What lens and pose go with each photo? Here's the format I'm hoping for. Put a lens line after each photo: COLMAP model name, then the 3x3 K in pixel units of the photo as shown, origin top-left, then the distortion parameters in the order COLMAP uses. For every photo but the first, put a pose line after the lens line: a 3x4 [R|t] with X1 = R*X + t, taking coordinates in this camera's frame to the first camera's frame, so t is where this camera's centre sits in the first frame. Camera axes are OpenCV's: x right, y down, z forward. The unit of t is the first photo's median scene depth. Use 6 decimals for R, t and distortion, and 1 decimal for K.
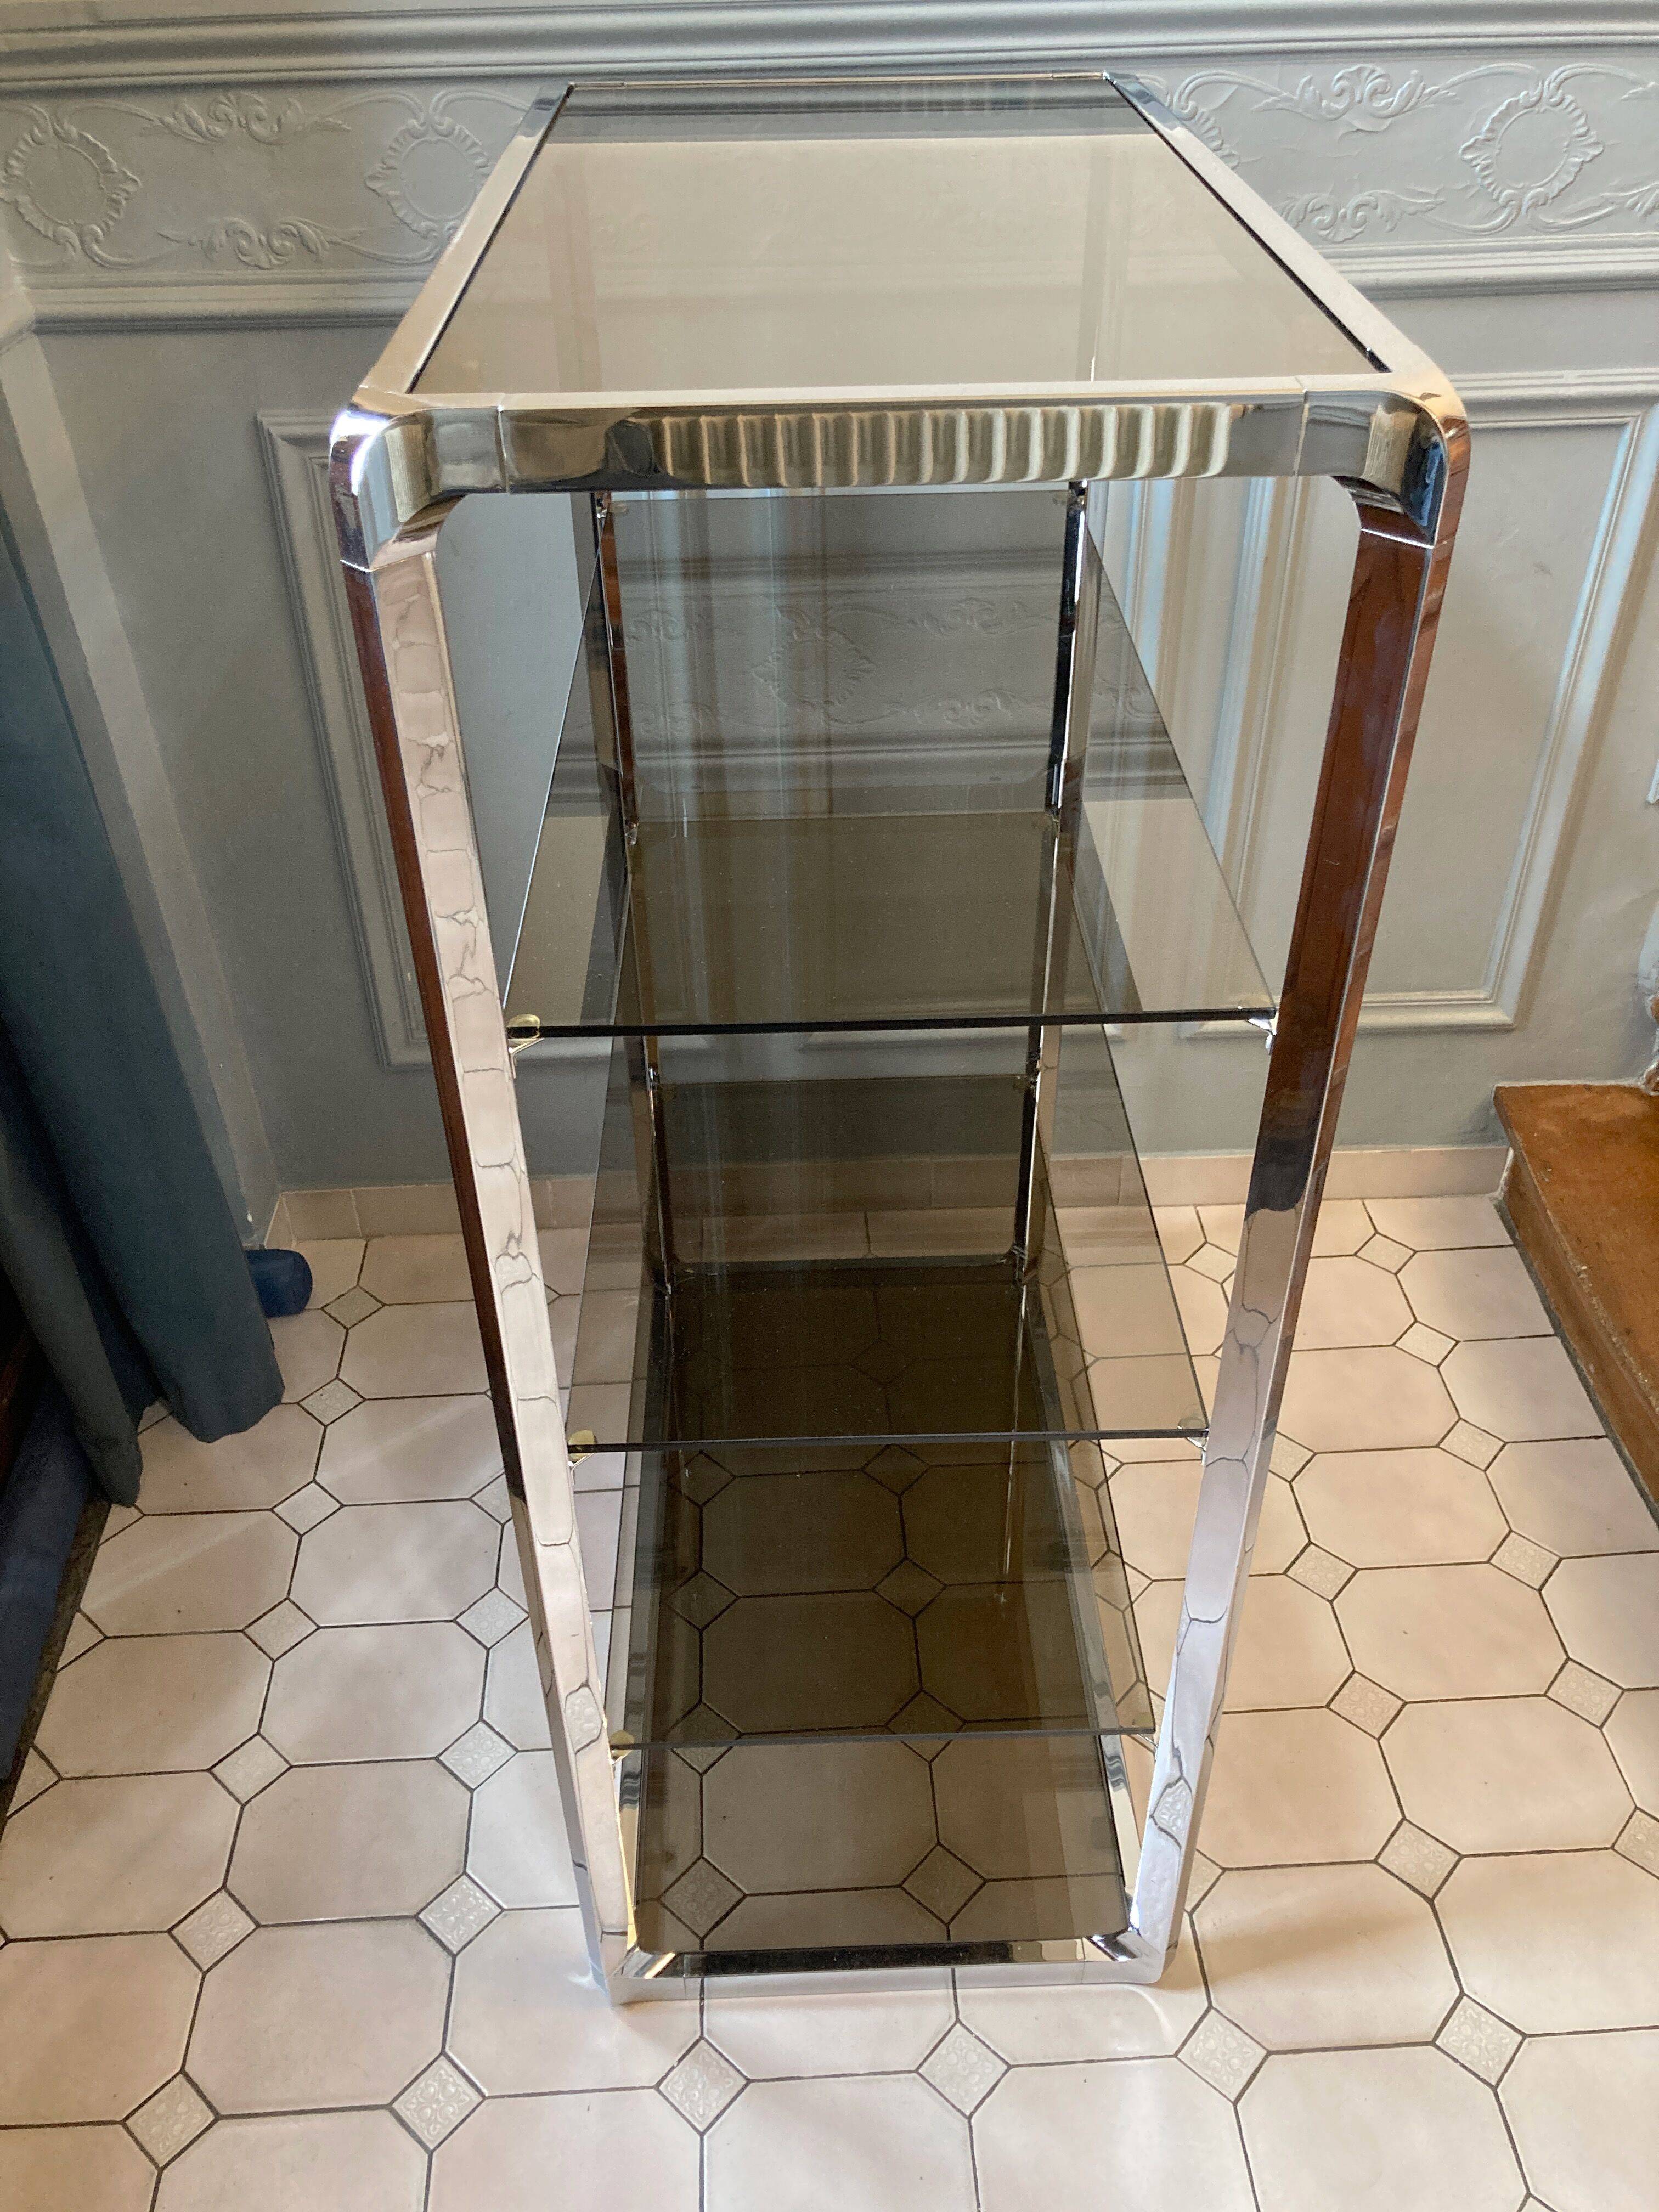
lens RADIAL K [[1824.0, 0, 829.5], [0, 1824.0, 1106.0], [0, 0, 1]] dist [0.013072, -0.000586]
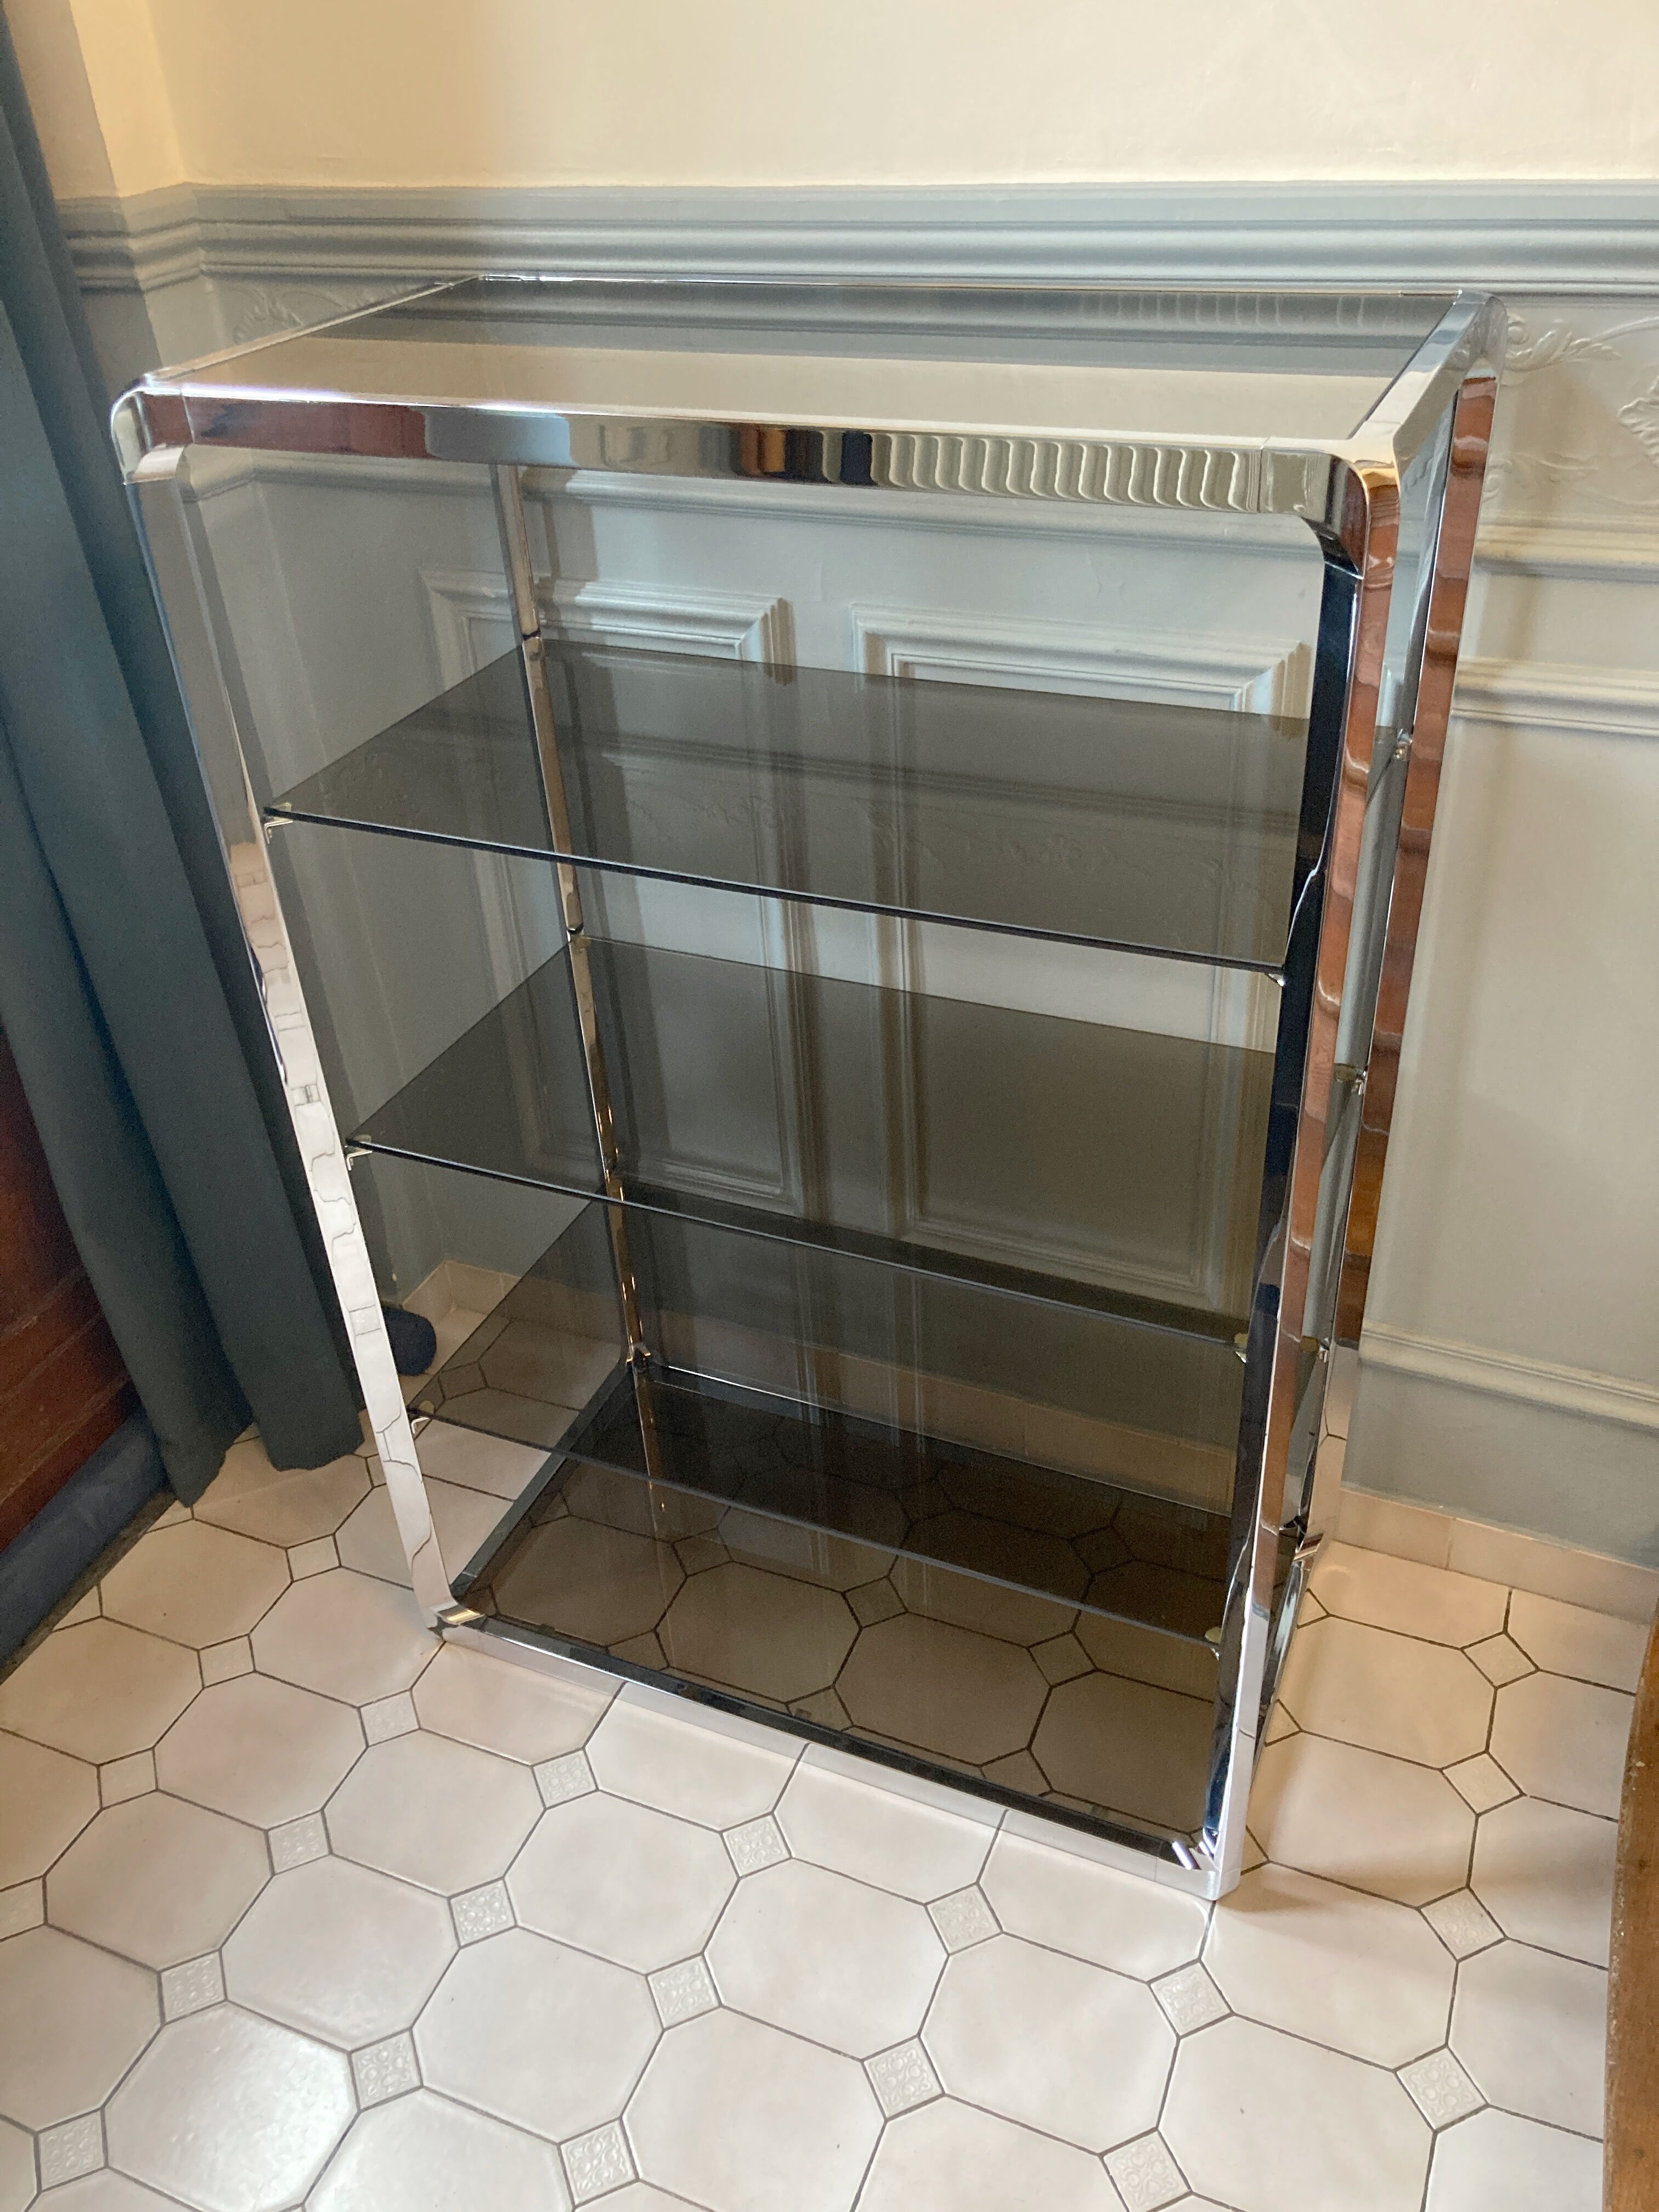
lens RADIAL K [[1818.5, 0, 828.8], [0, 1818.5, 1122.6], [0, 0, 1]] dist [0.023578, 0.004227]
pose [[0.897260, 0.219712, -0.382951, 0.367837], [-0.233836, 0.972225, 0.009916, -0.118860], [0.374493, 0.080651, 0.923716, 0.110750]]
